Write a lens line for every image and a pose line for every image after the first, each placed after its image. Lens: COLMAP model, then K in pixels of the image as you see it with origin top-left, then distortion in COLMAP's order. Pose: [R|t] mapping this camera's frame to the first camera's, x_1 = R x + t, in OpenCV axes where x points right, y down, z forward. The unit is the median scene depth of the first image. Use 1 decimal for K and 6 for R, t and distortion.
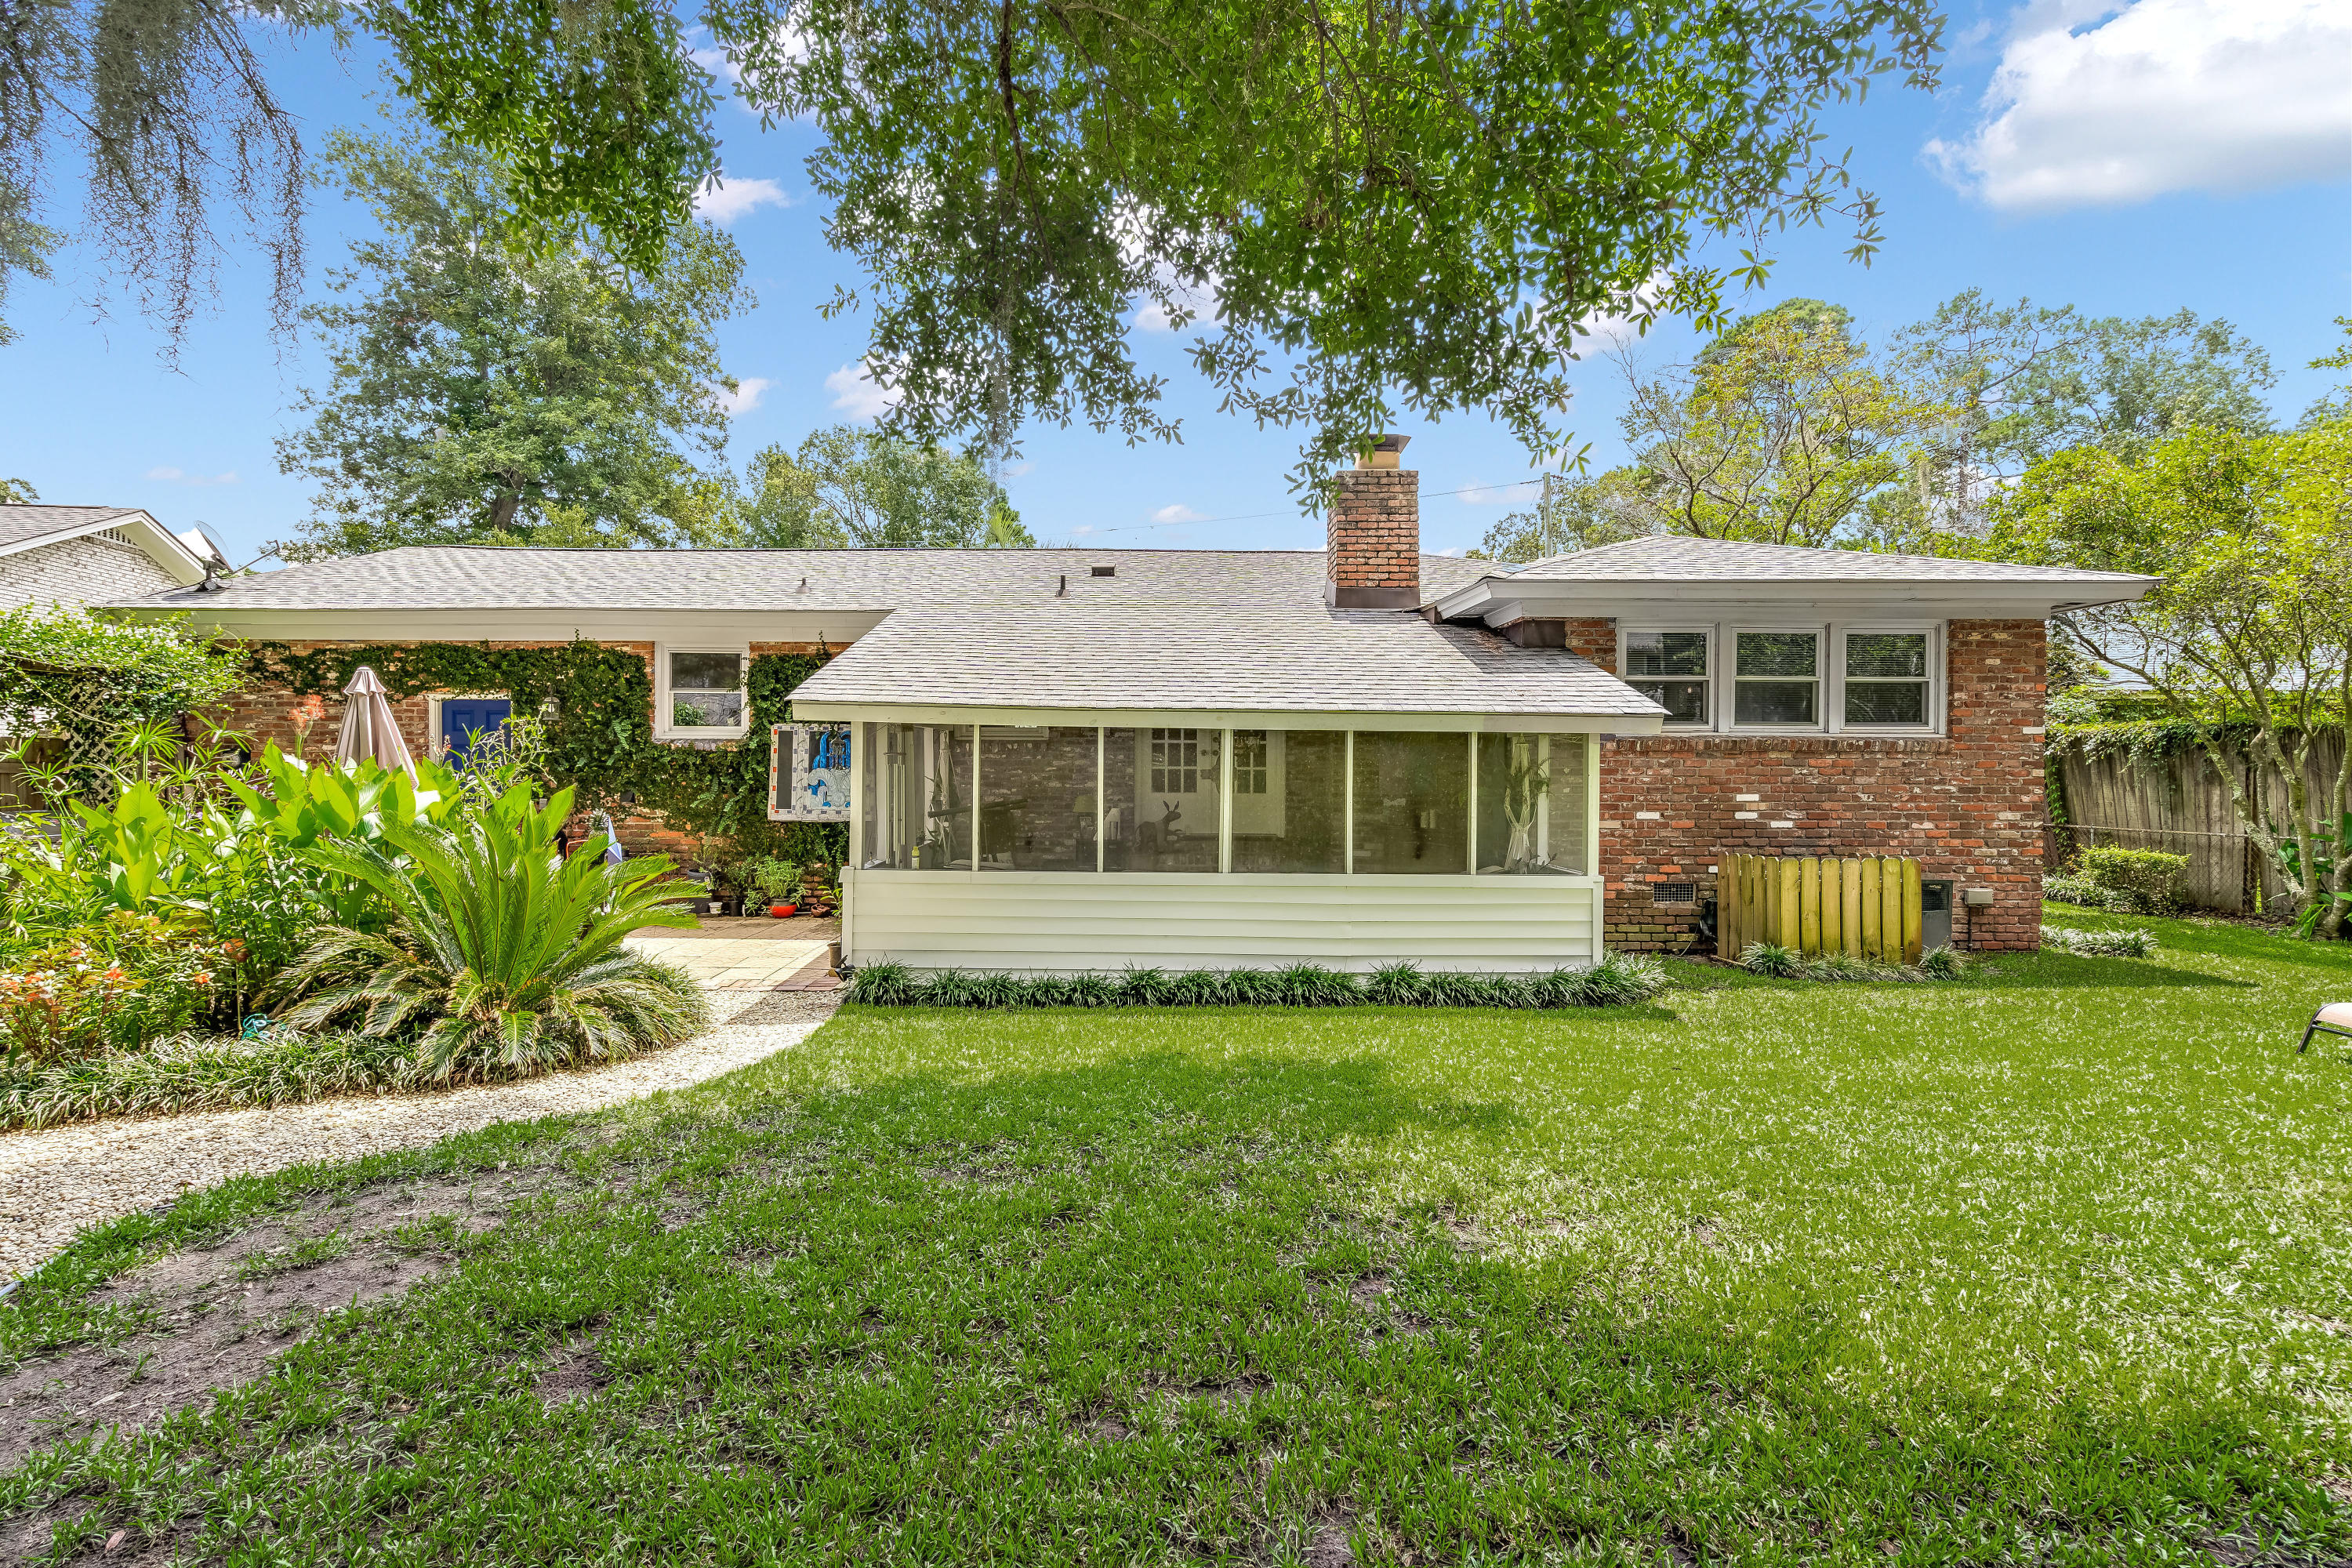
lens RADIAL K [[1041.8, 0, 1176.0], [0, 1041.8, 784.0], [0, 0, 1]] dist [-0.017732, -0.000283]
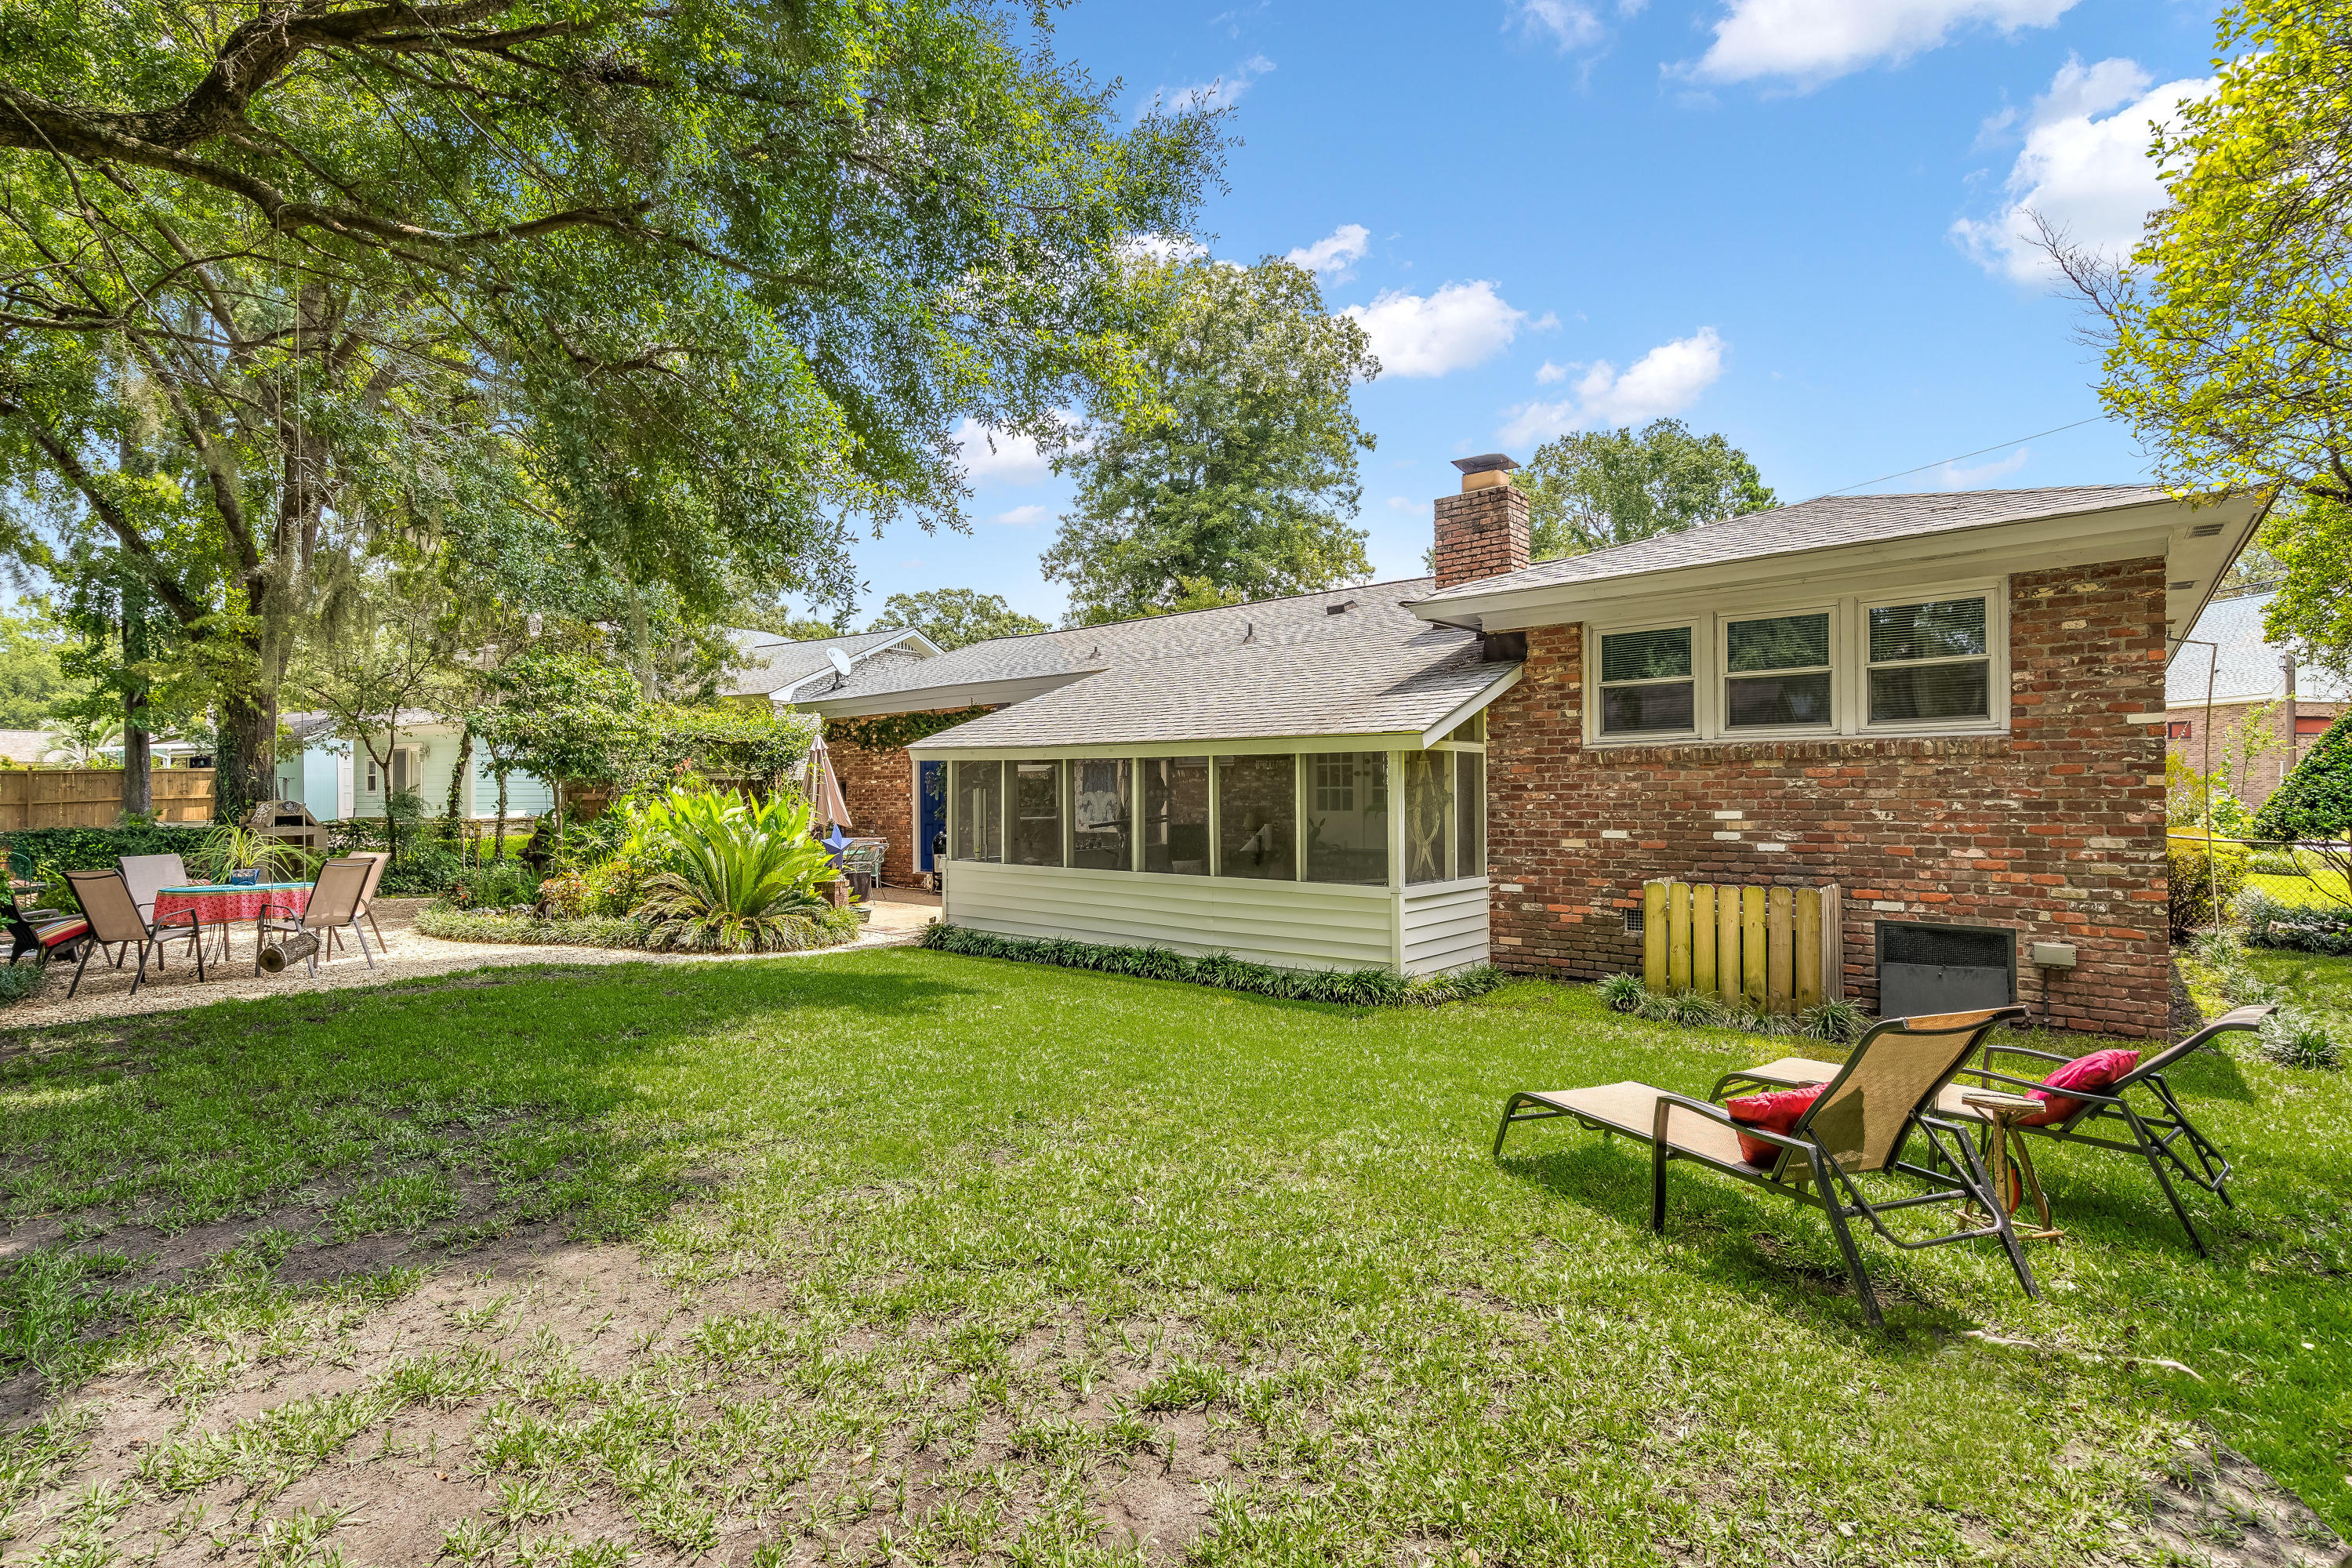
lens RADIAL K [[1110.6, 0, 1176.0], [0, 1110.6, 784.0], [0, 0, 1]] dist [-0.000896, 0.000023]
pose [[0.746362, -0.014134, -0.665390, 0.828002], [0.000897, 0.999795, -0.020230, 0.005827], [0.665540, 0.014502, 0.746222, 0.015745]]
